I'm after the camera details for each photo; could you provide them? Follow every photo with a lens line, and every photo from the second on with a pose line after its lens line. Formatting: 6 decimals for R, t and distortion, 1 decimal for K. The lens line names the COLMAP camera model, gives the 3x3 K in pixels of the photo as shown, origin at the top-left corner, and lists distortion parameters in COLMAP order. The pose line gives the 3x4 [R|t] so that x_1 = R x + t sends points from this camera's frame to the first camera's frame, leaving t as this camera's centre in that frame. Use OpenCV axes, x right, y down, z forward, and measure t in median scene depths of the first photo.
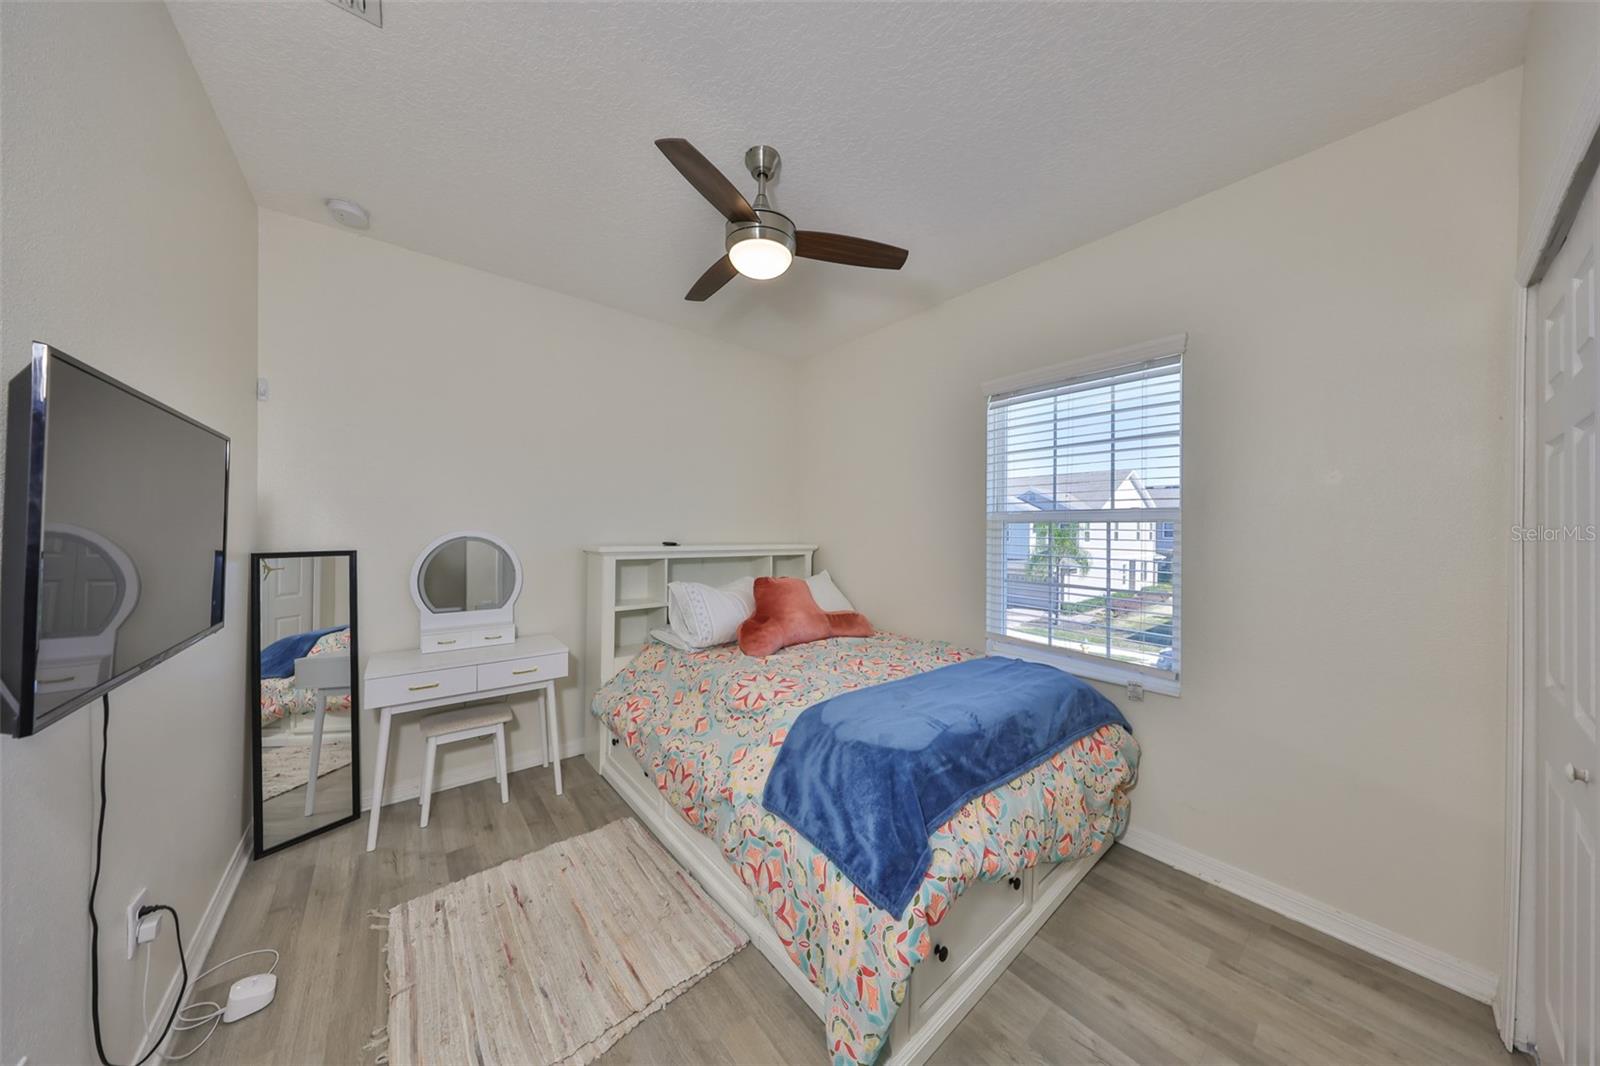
lens RADIAL K [[486.9, 0, 800.3], [0, 486.9, 536.6], [0, 0, 1]] dist [0.001225, 0.000030]
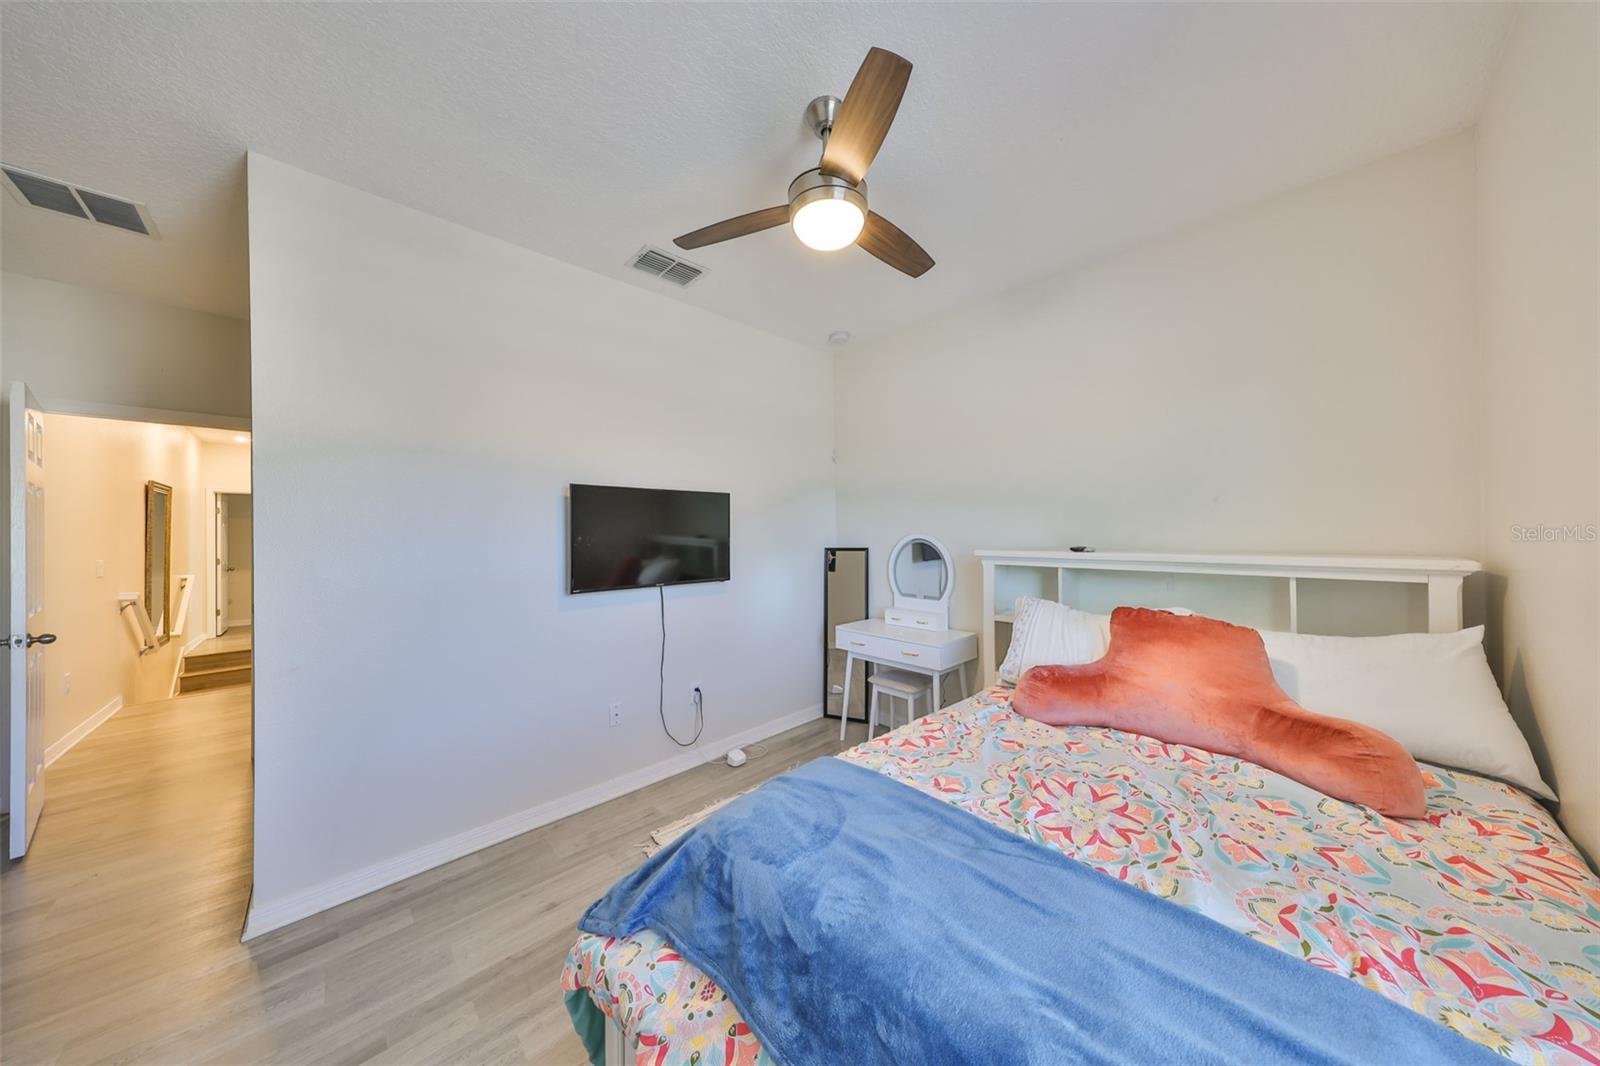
lens RADIAL K [[486.9, 0, 800.3], [0, 486.9, 536.6], [0, 0, 1]] dist [0.001225, 0.000030]
pose [[0.060696, -0.009241, -0.998113, 0.575523], [-0.009005, 0.999911, -0.009805, 0.008477], [0.998116, 0.009583, 0.060608, 0.655234]]
